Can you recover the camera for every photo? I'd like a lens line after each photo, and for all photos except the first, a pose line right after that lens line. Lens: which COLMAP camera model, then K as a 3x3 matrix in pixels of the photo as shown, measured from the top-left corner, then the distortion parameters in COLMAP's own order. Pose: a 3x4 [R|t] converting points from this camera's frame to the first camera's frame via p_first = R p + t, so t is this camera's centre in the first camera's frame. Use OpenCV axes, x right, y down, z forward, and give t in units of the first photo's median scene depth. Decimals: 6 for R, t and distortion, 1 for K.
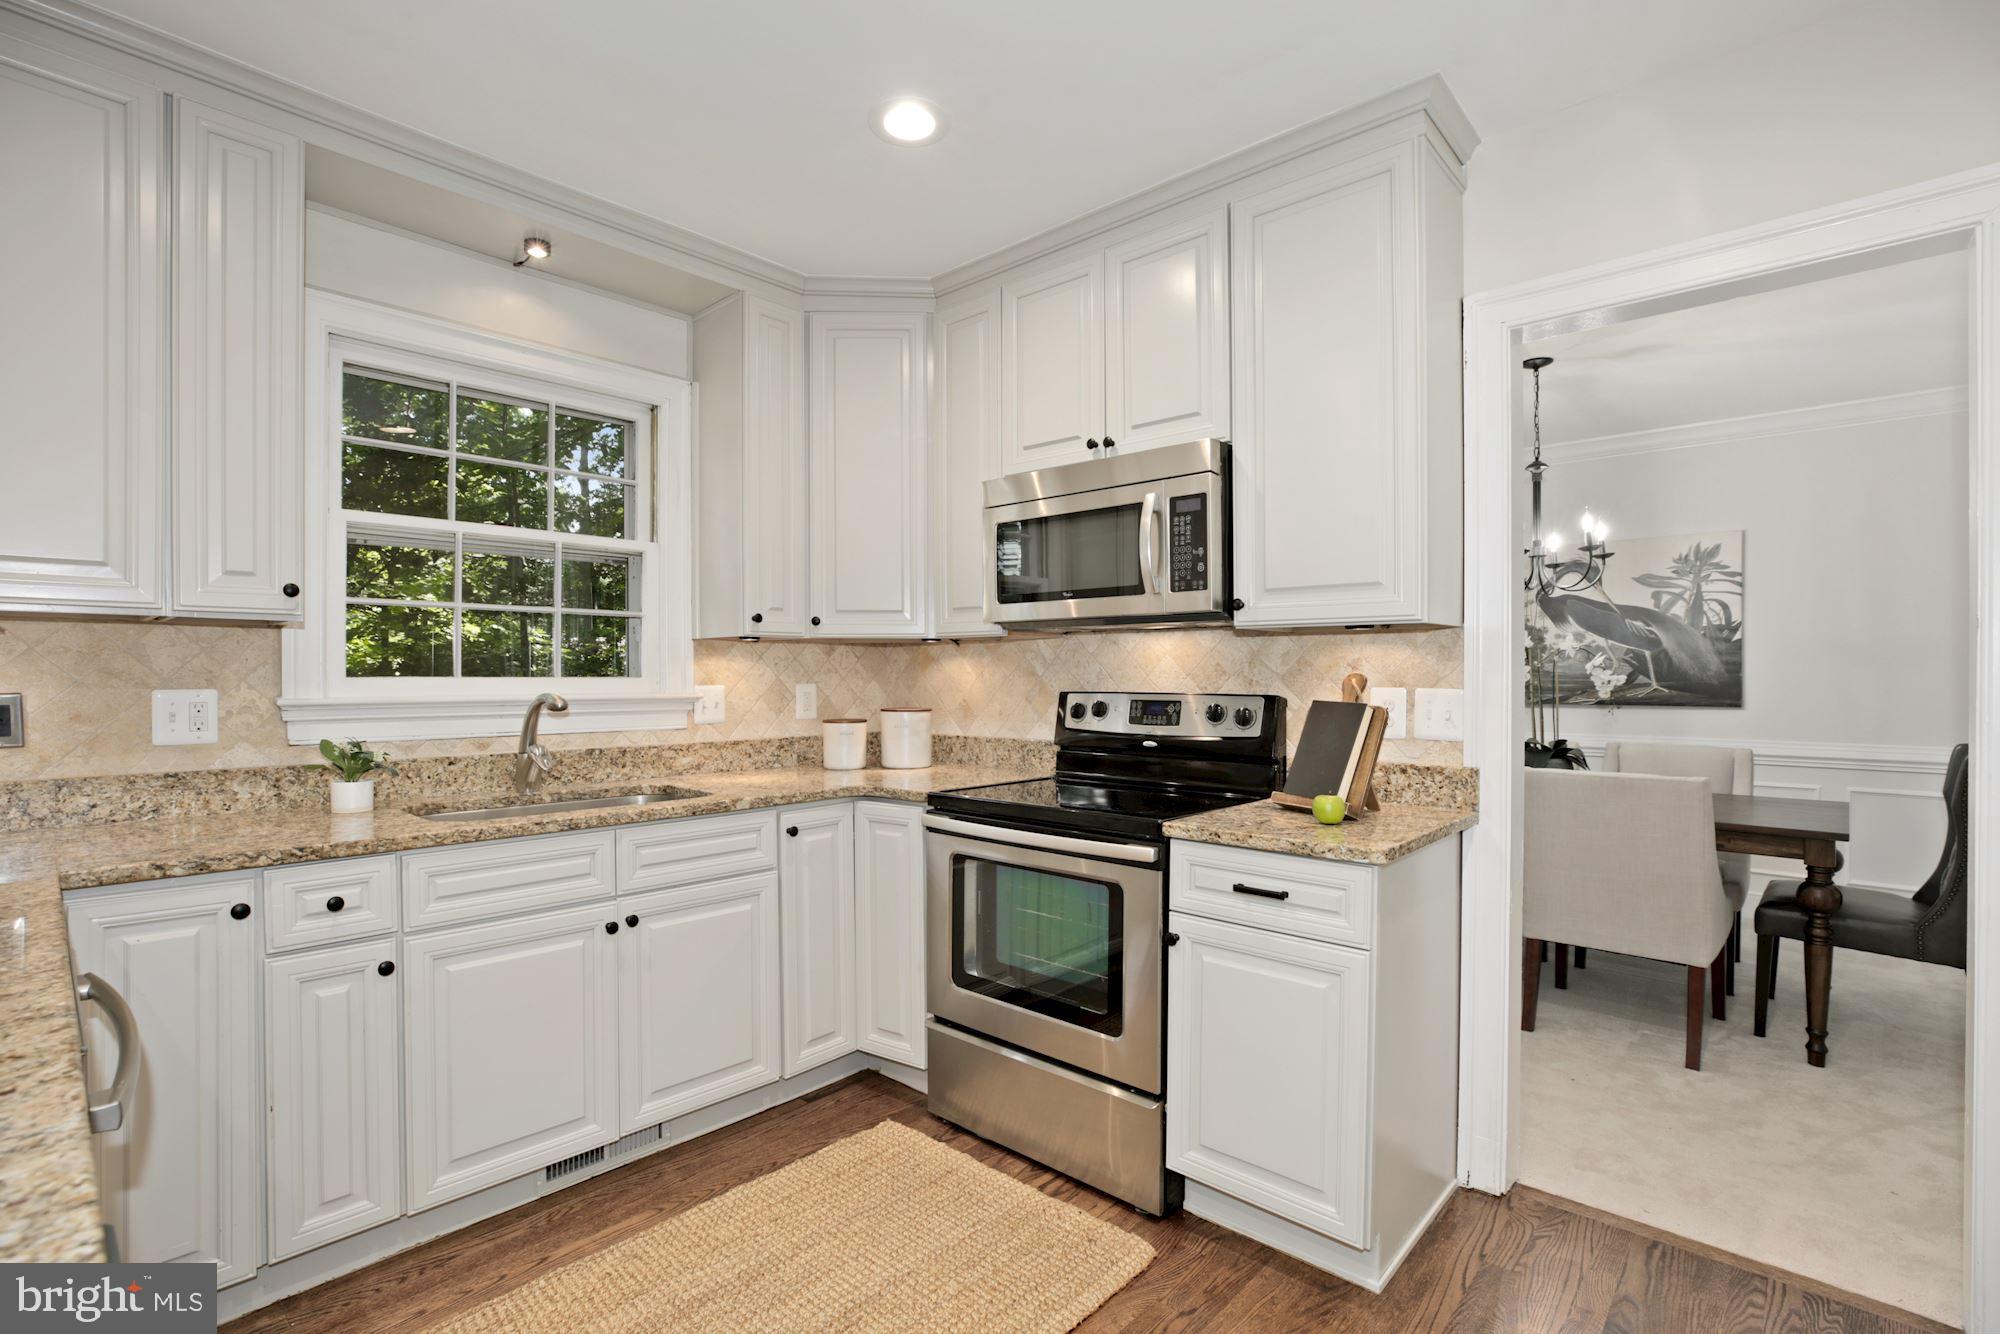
lens RADIAL K [[923.6, 0, 995.3], [0, 923.6, 681.5], [0, 0, 1]] dist [-0.029657, -0.000020]
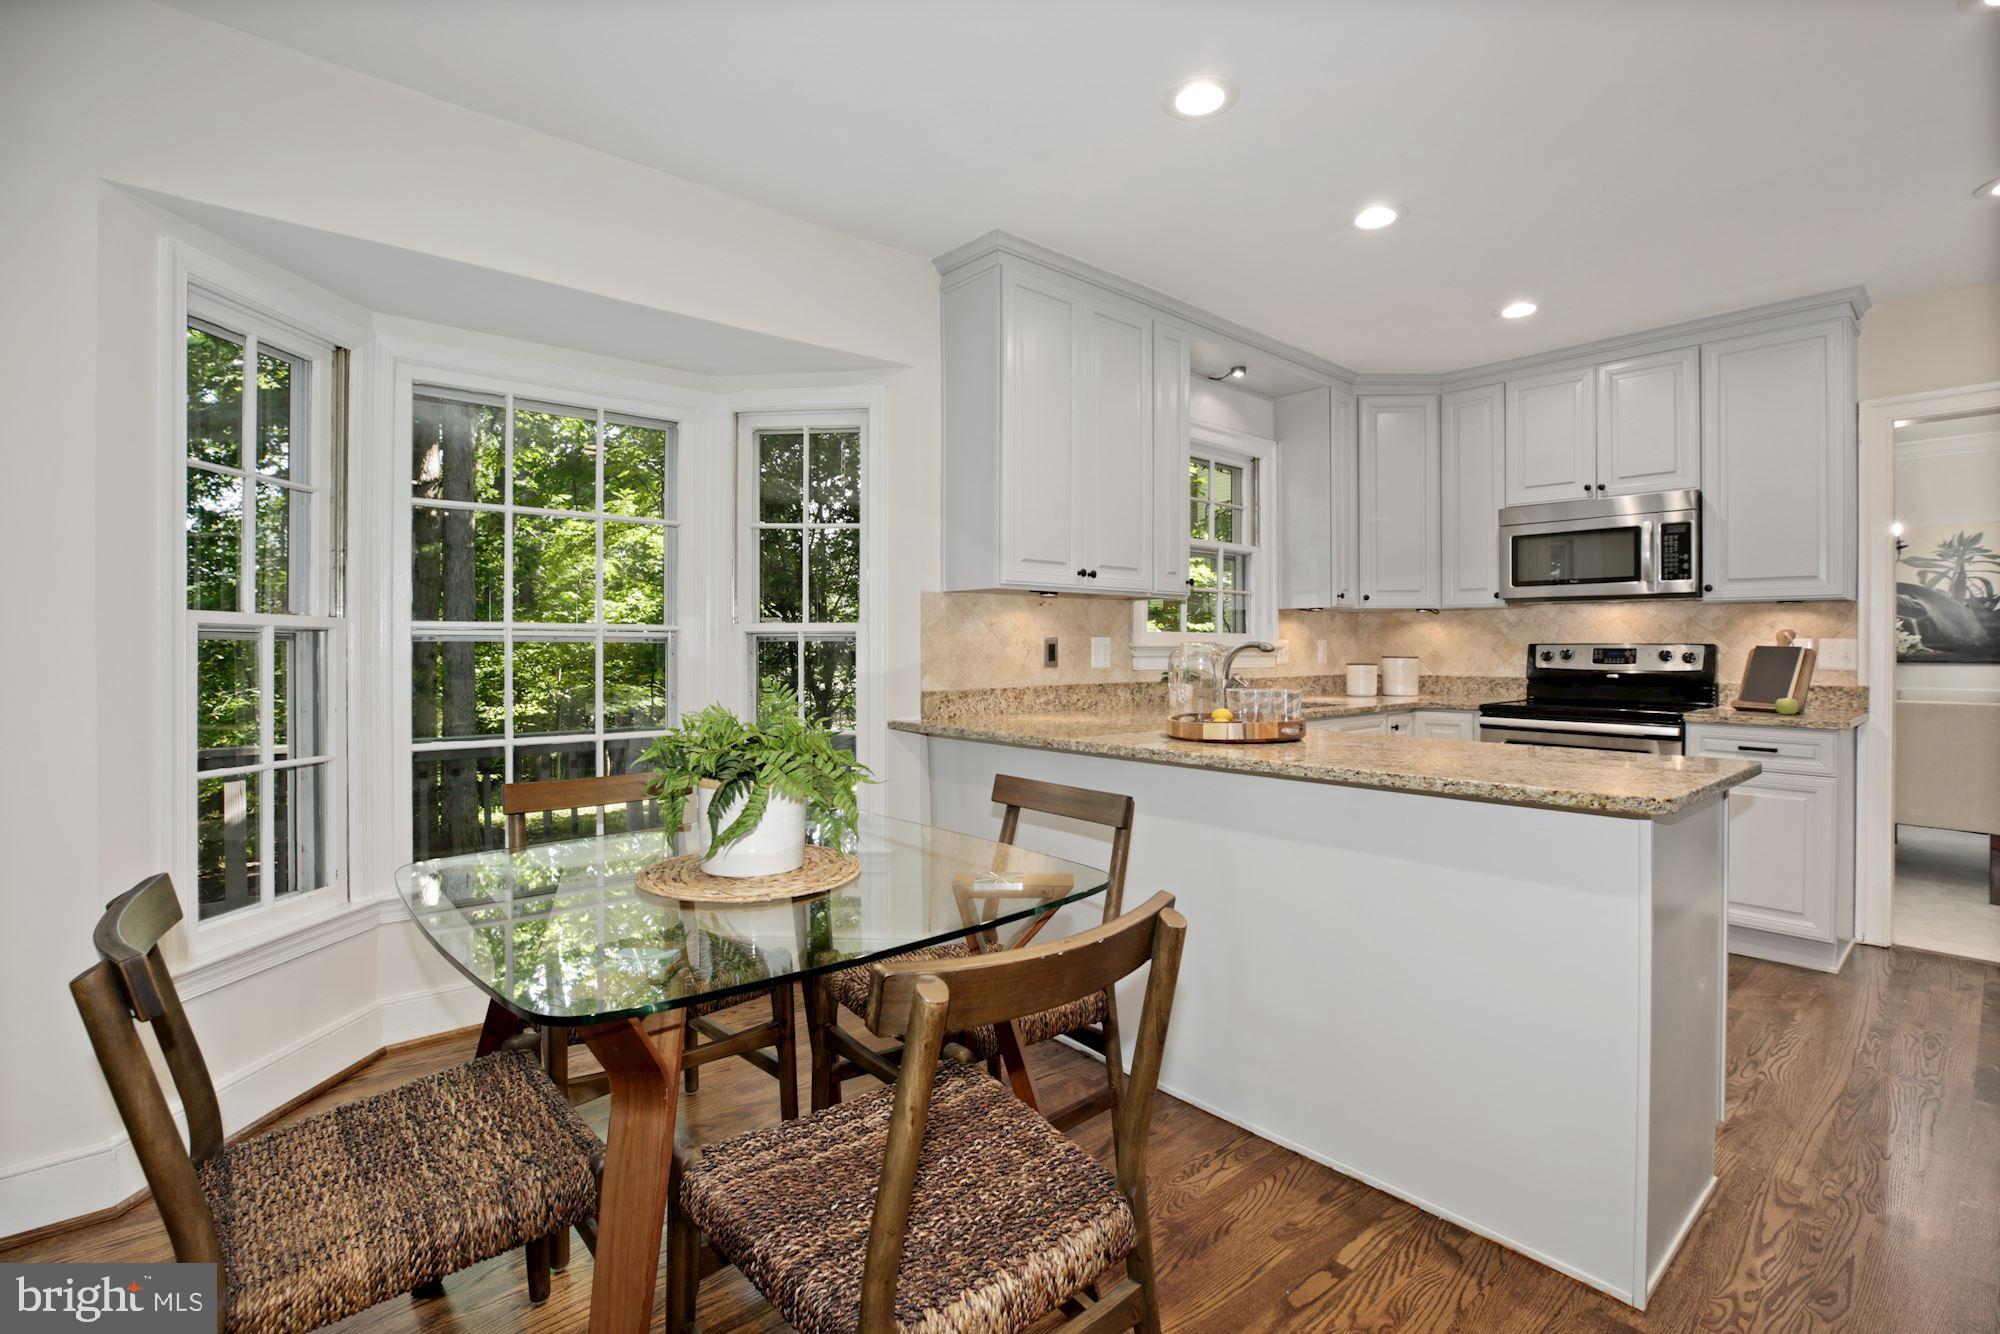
lens RADIAL K [[924.5, 0, 994.0], [0, 924.5, 647.2], [0, 0, 1]] dist [-0.036775, 0.013767]
pose [[0.993793, 0.002649, -0.111214, -0.727420], [-0.003520, 0.999965, -0.007632, 0.035196], [0.111190, 0.007976, 0.993767, -0.674455]]
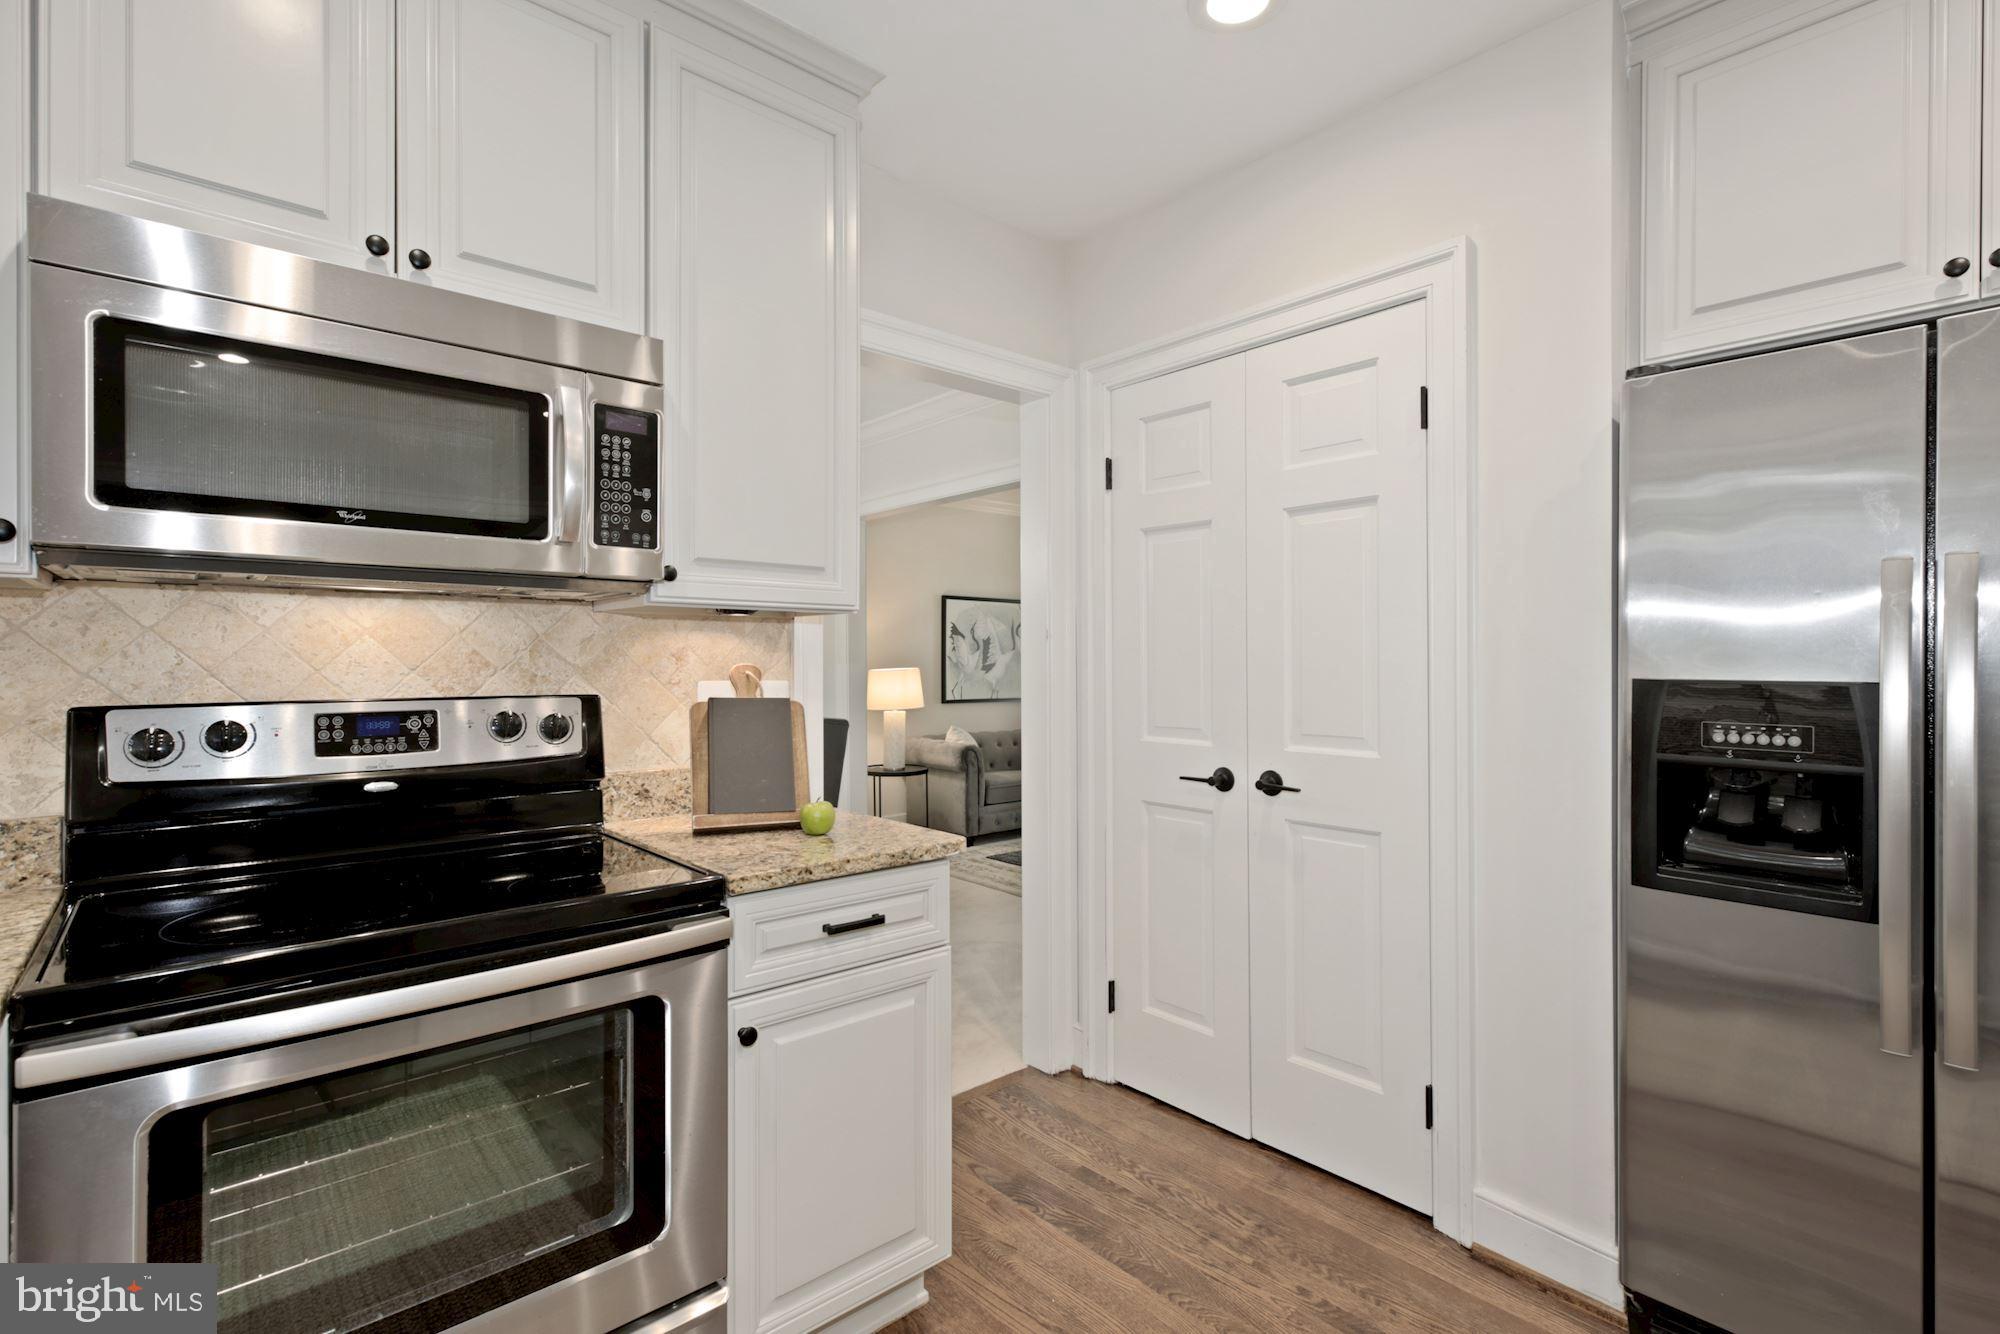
lens RADIAL K [[924.0, 0, 1021.8], [0, 924.0, 657.9], [0, 0, 1]] dist [0.009172, -0.000069]
pose [[0.095884, 0.003887, 0.995385, -0.394405], [0.010829, 0.999929, -0.004948, -0.007025], [-0.995334, 0.011254, 0.095835, 0.556145]]
